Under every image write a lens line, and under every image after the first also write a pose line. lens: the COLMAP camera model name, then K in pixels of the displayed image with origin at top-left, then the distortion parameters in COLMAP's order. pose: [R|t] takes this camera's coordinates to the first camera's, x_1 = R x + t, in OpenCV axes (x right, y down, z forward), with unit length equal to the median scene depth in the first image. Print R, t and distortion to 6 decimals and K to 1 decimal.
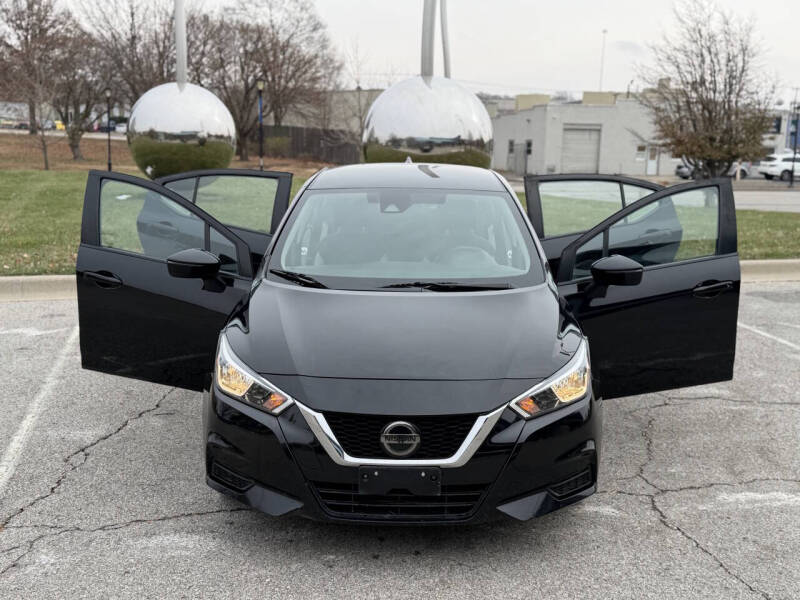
lens RADIAL K [[956.6, 0, 389.3], [0, 956.6, 287.9], [0, 0, 1]] dist [0.085814, 0.000000]
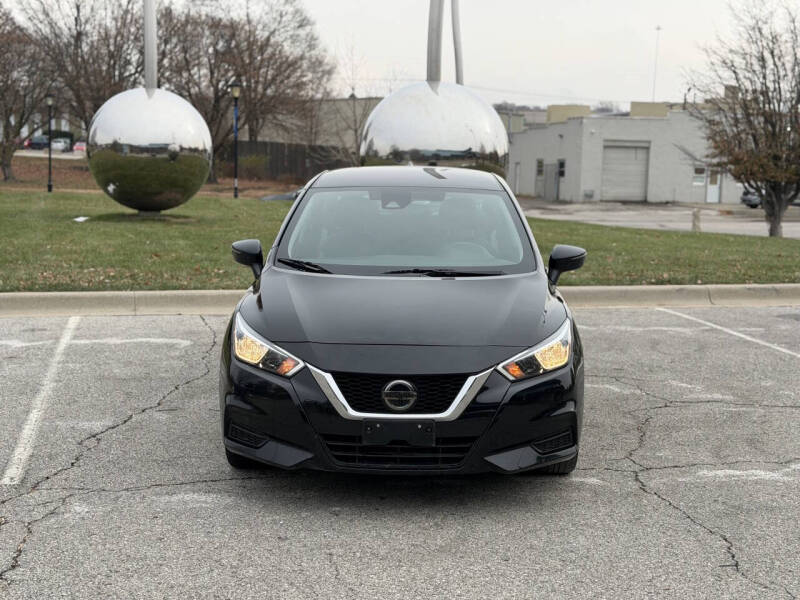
lens RADIAL K [[1223.0, 0, 385.6], [0, 1223.0, 288.8], [0, 0, 1]] dist [0.109325, 0.000000]
pose [[0.999984, 0.004588, -0.003263, -0.000371], [-0.004745, 0.998741, -0.049940, 0.042003], [0.003030, 0.049954, 0.998747, -0.183283]]
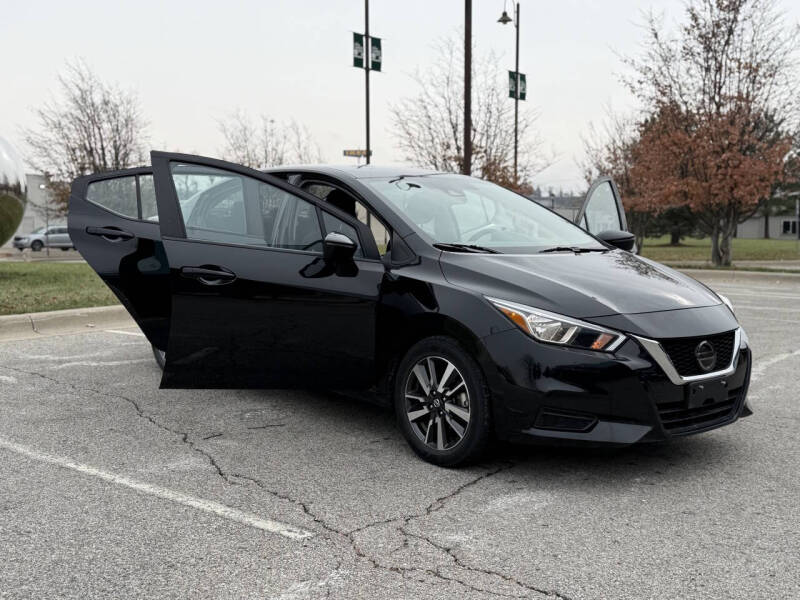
lens RADIAL K [[956.6, 0, 378.3], [0, 956.6, 294.8], [0, 0, 1]] dist [0.085814, 0.000000]
pose [[0.738773, -0.059607, 0.671313, -0.436609], [0.111536, 0.993159, -0.034560, 0.031876], [-0.664661, 0.100407, 0.740368, 0.153018]]
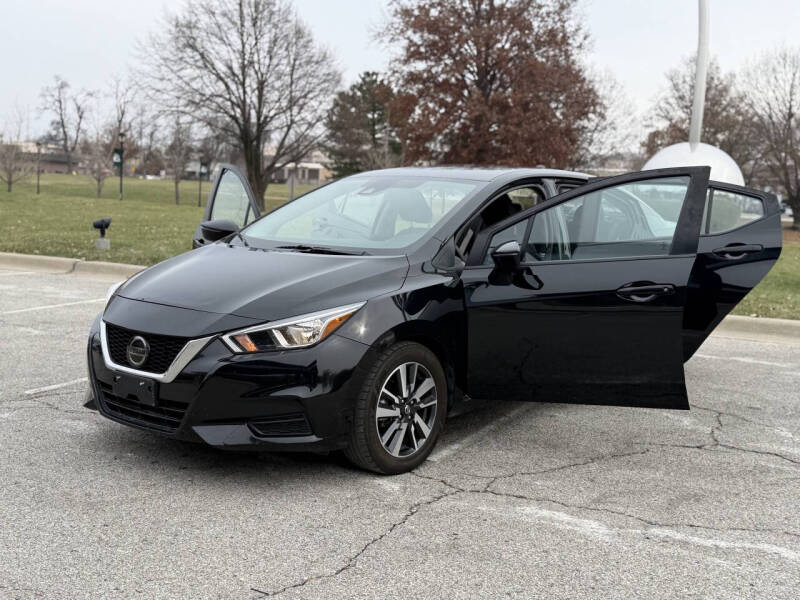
lens RADIAL K [[956.6, 0, 399.0], [0, 956.6, 297.9], [0, 0, 1]] dist [0.085814, 0.000000]
pose [[0.763717, 0.083884, -0.640077, 0.401539], [-0.135045, 0.990344, -0.031343, 0.035239], [0.631267, 0.110376, 0.767671, 0.120378]]
